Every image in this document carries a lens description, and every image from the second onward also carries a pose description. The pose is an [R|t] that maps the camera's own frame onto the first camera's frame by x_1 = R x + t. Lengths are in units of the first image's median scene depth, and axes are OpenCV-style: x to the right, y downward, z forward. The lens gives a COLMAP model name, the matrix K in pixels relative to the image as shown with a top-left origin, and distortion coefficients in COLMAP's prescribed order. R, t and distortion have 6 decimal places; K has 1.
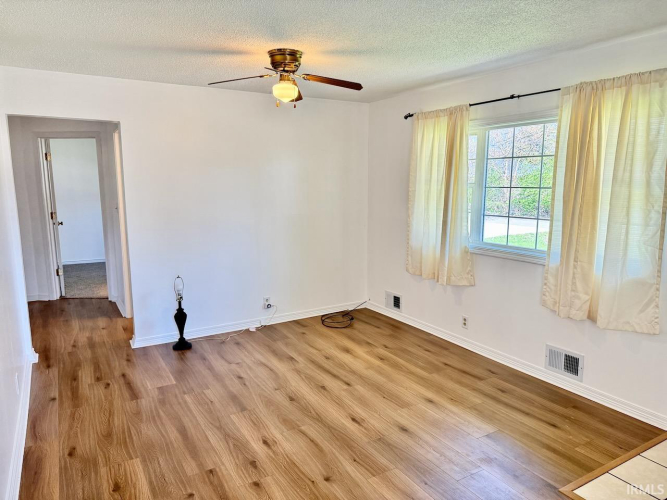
lens RADIAL K [[467.2, 0, 333.5], [0, 467.2, 250.0], [0, 0, 1]] dist [0.093301, -0.136493]
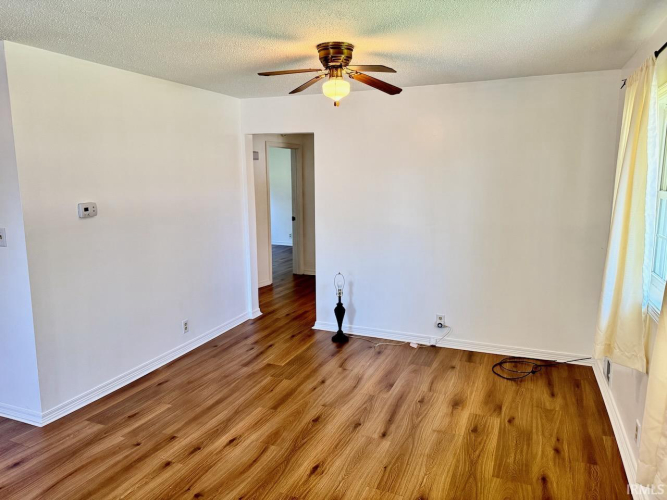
lens RADIAL K [[467.2, 0, 333.5], [0, 467.2, 250.0], [0, 0, 1]] dist [0.093301, -0.136493]
pose [[0.594581, 0.124510, -0.794336, 0.545342], [-0.117219, 0.990805, 0.067565, -0.072748], [0.795445, 0.052938, 0.603709, 0.382175]]
